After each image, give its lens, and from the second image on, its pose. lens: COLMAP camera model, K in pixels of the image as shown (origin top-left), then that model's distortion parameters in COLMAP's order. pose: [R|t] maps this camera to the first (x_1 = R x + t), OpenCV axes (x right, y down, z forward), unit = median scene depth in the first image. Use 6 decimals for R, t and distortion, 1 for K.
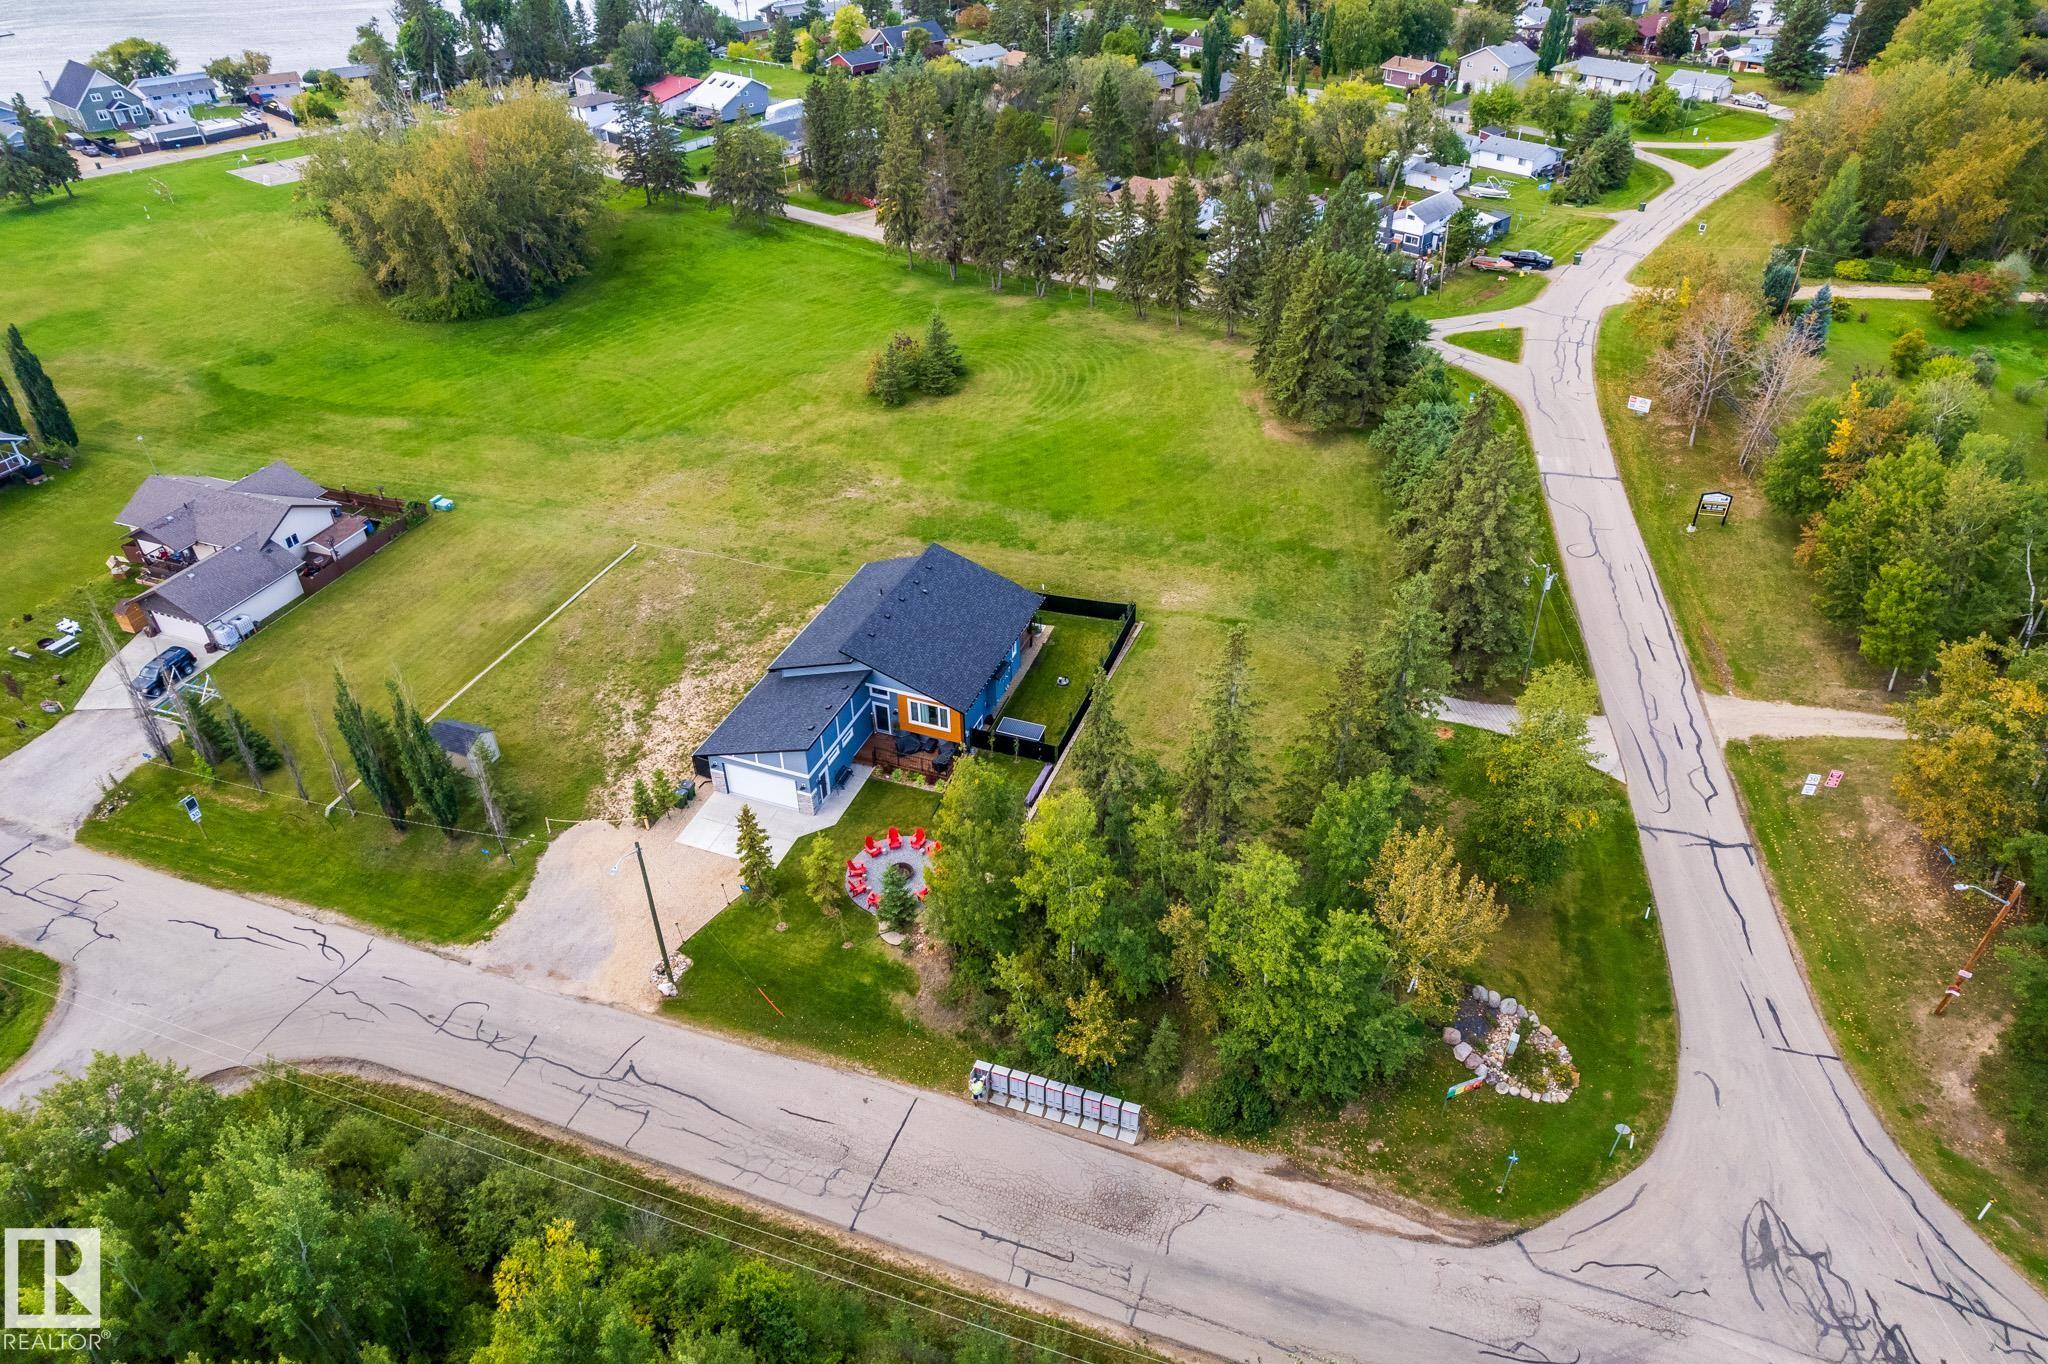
lens RADIAL K [[1323.6, 0, 1029.5], [0, 1323.6, 675.2], [0, 0, 1]] dist [-0.071821, 0.076437]
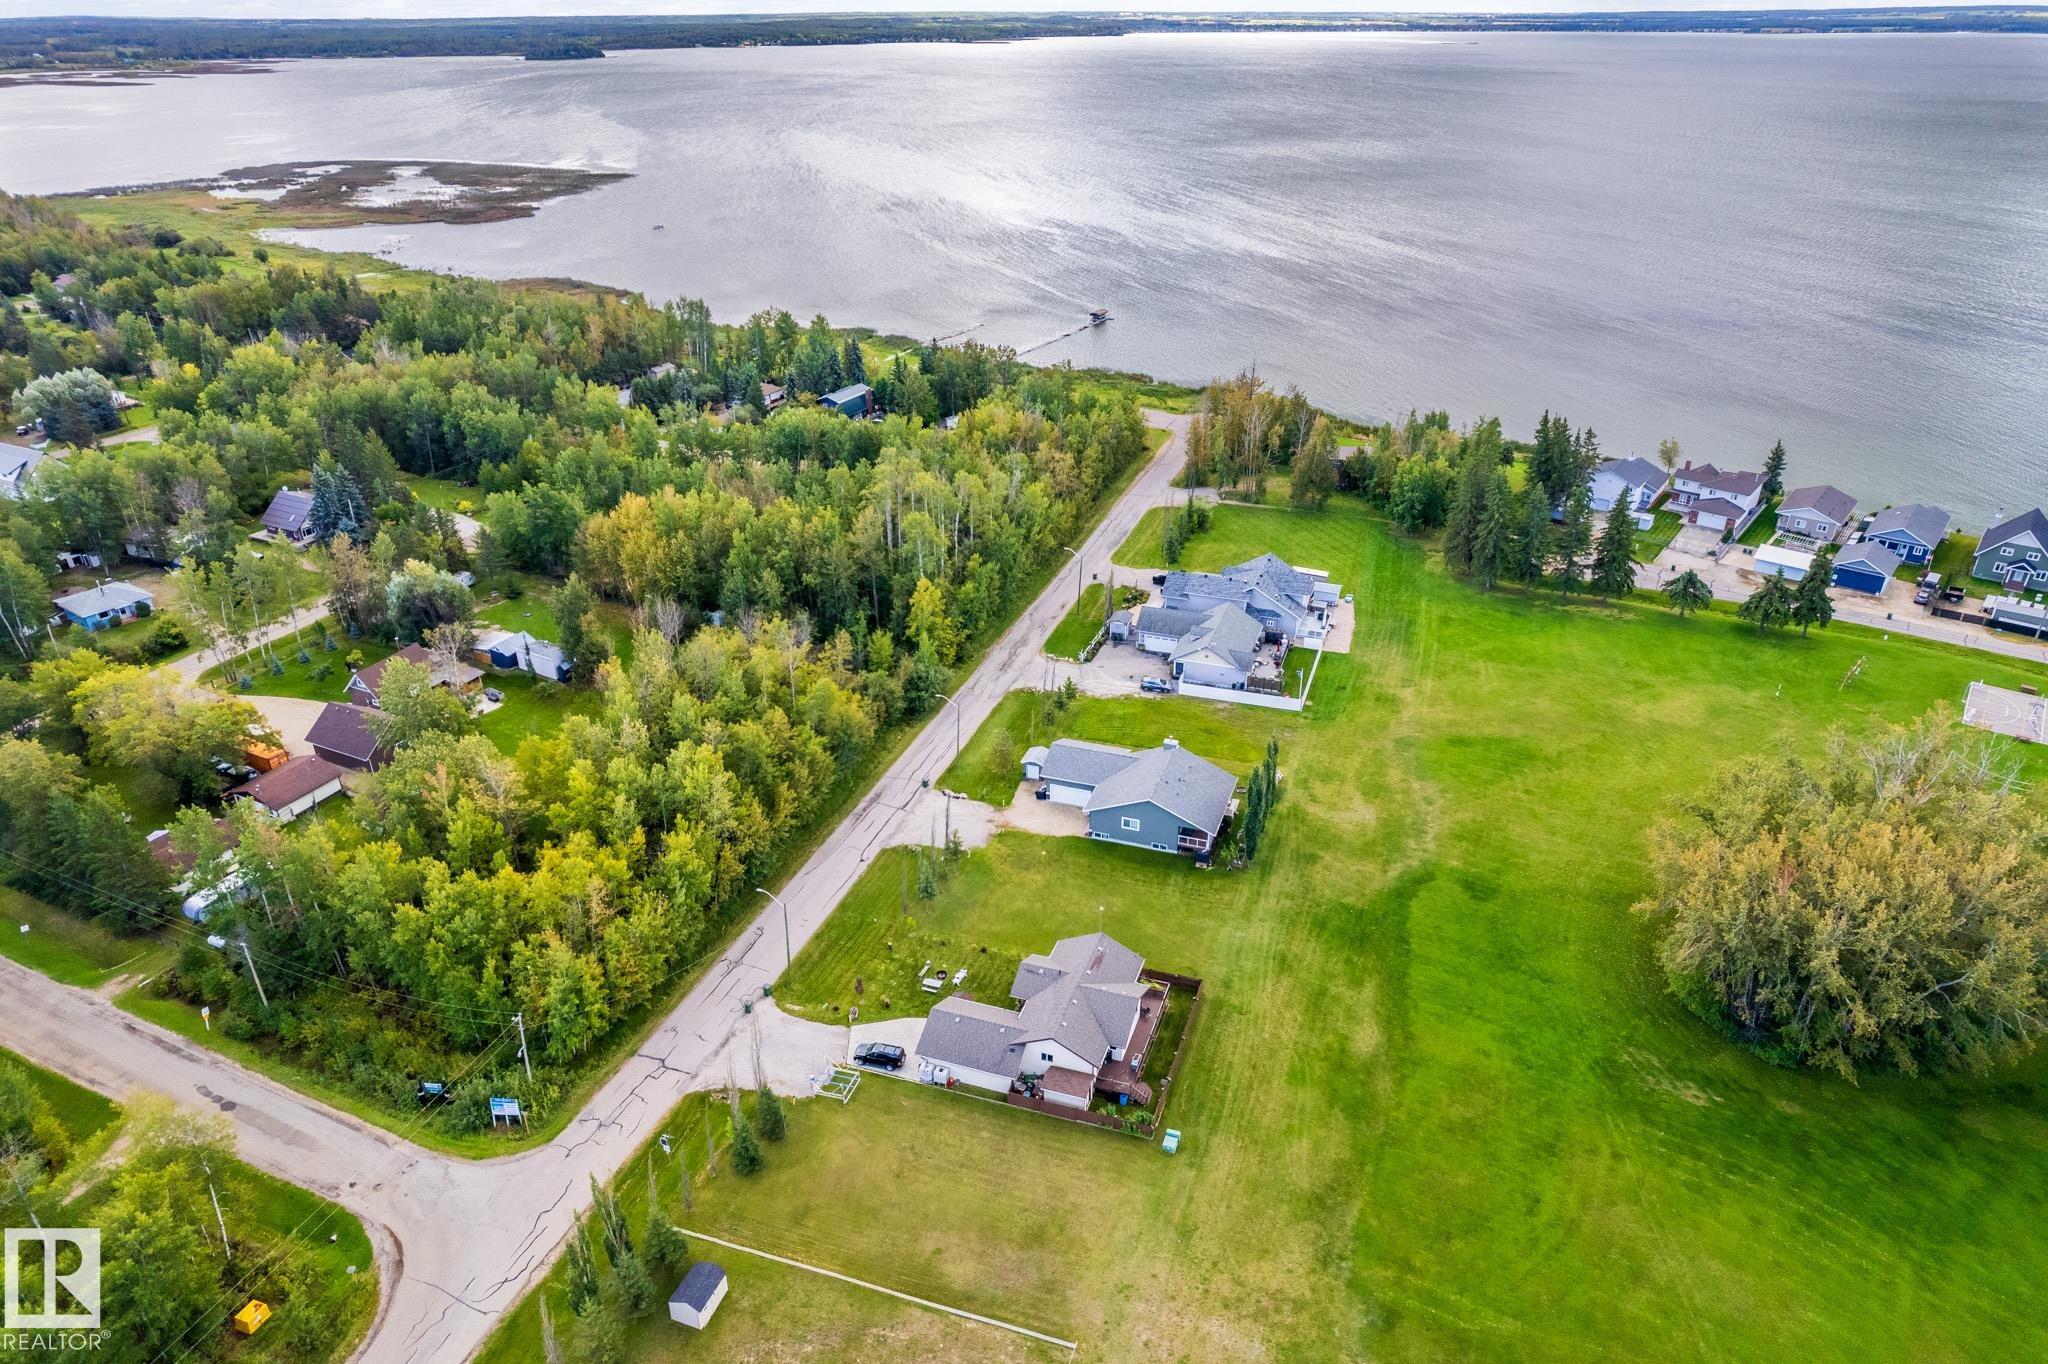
lens RADIAL K [[1308.2, 0, 1028.7], [0, 1308.2, 684.6], [0, 0, 1]] dist [-0.061835, 0.063555]
pose [[0.032576, 0.470532, -0.881781, 0.290380], [-0.576493, 0.729543, 0.367998, -0.829655], [0.816452, 0.496353, 0.295024, 0.577776]]
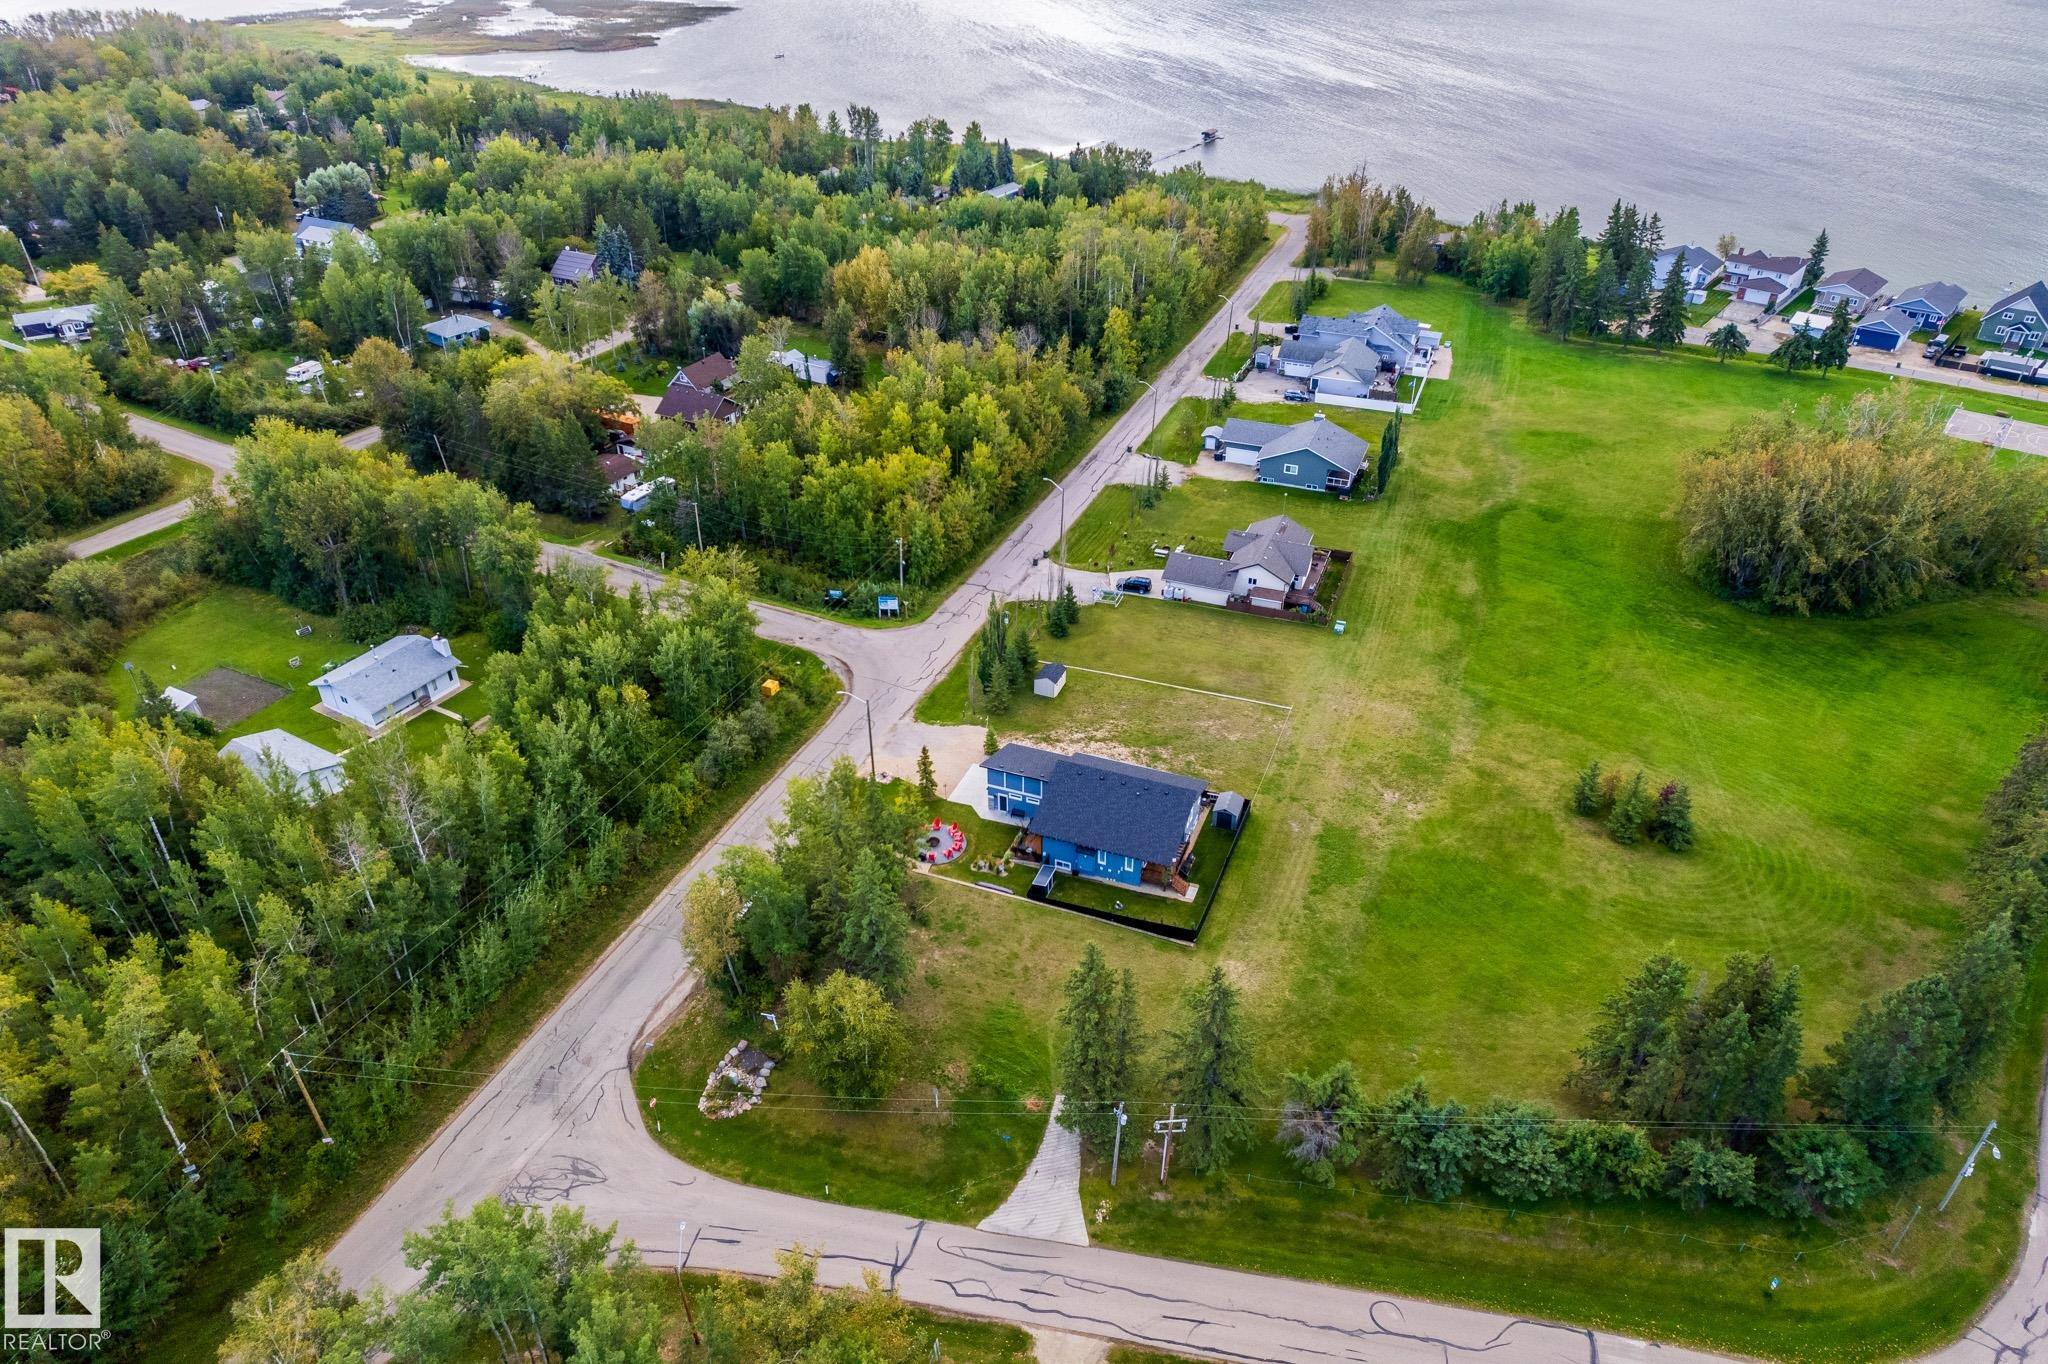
lens RADIAL K [[1308.2, 0, 1028.7], [0, 1308.2, 684.6], [0, 0, 1]] dist [-0.061835, 0.063555]
pose [[-0.008032, 0.555151, -0.831711, 0.972740], [-0.577086, 0.676682, 0.457245, -0.679331], [0.816644, 0.483641, 0.314935, 0.370890]]
